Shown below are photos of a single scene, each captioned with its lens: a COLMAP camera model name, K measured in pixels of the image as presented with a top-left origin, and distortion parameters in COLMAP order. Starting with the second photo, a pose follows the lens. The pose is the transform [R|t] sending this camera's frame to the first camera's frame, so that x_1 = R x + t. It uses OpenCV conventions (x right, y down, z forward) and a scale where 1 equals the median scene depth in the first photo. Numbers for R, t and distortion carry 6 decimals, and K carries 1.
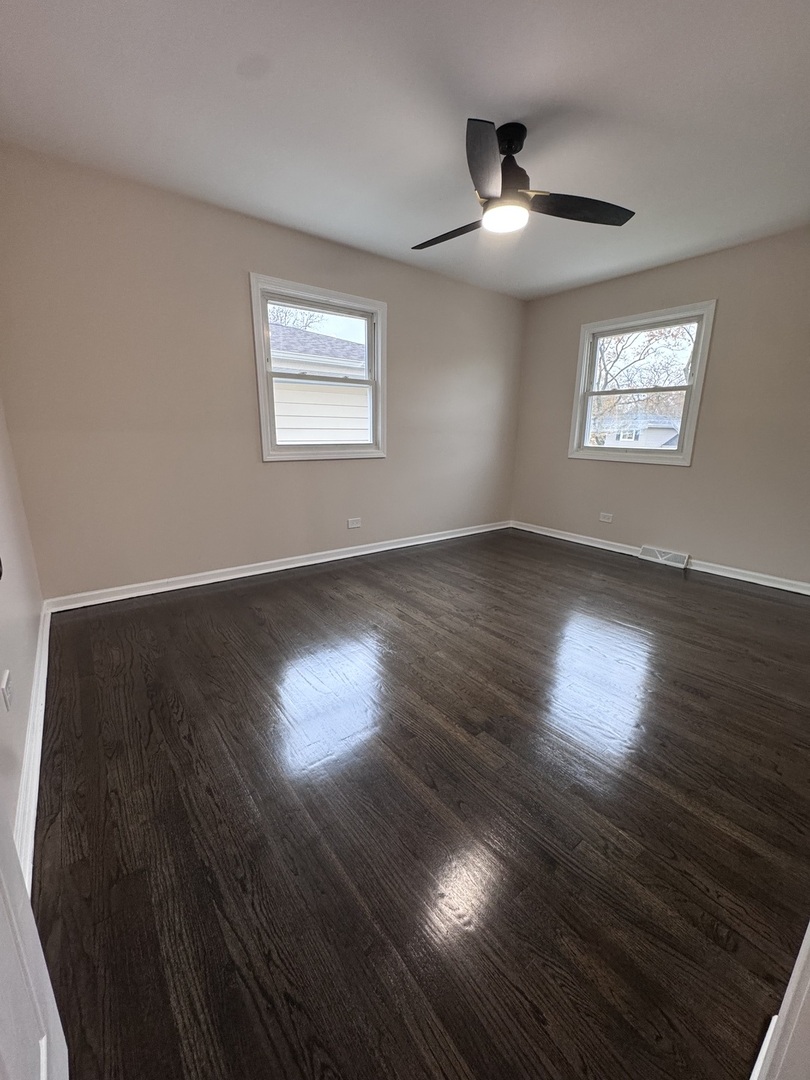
lens RADIAL K [[435.1, 0, 407.3], [0, 435.1, 531.6], [0, 0, 1]] dist [-0.000268, 0.000170]
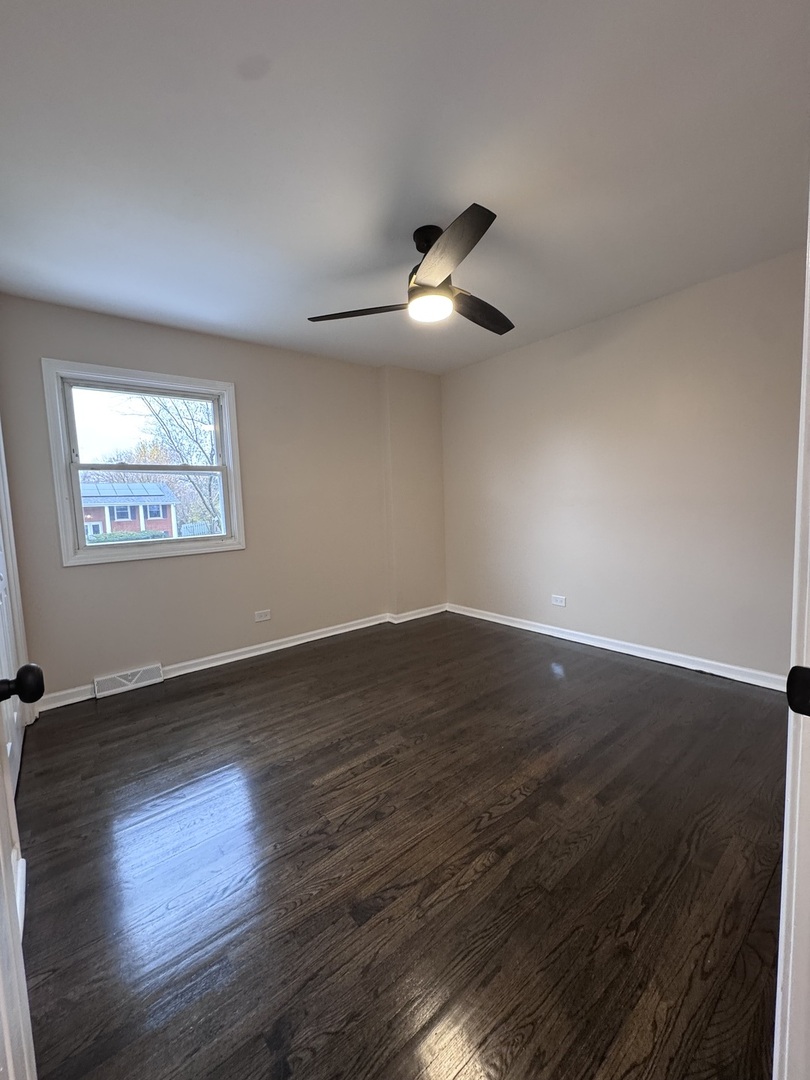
lens RADIAL K [[430.9, 0, 405.0], [0, 430.9, 540.0], [0, 0, 1]] dist [-0.004909, 0.000375]
pose [[0.998485, -0.054943, -0.003025, 0.294022], [0.053838, 0.986808, -0.152681, -0.043373], [0.011373, 0.152287, 0.988271, 0.156624]]
